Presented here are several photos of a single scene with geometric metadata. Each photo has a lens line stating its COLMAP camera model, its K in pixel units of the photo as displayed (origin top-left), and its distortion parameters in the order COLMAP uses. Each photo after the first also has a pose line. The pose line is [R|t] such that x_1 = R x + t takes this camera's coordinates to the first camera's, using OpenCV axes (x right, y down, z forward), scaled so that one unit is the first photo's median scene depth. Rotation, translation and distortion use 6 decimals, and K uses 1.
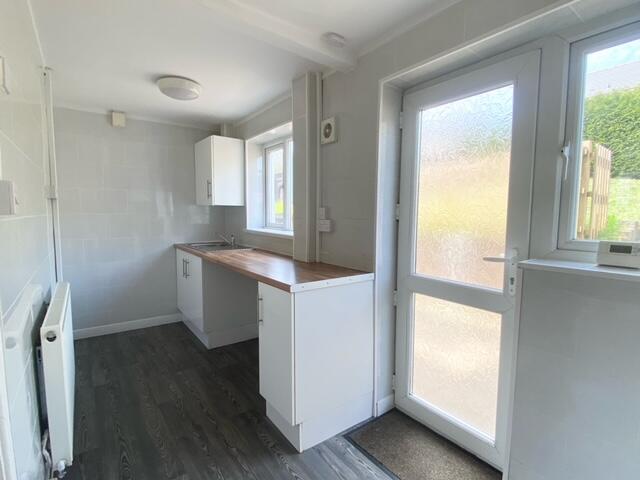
lens RADIAL K [[329.5, 0, 320.4], [0, 329.5, 240.3], [0, 0, 1]] dist [-0.002095, -0.000794]
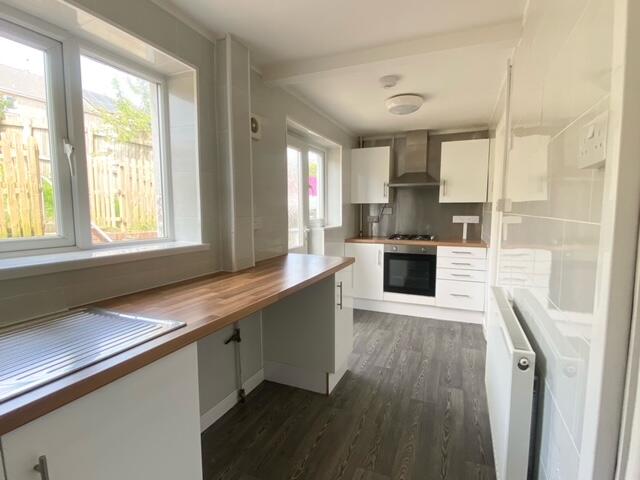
lens RADIAL K [[329.5, 0, 319.7], [0, 329.5, 241.1], [0, 0, 1]] dist [-0.002095, -0.000794]
pose [[-0.511458, -0.098521, 0.853642, -0.546974], [0.068724, 0.985534, 0.154919, -0.077687], [-0.856556, 0.137900, -0.497288, 0.792287]]
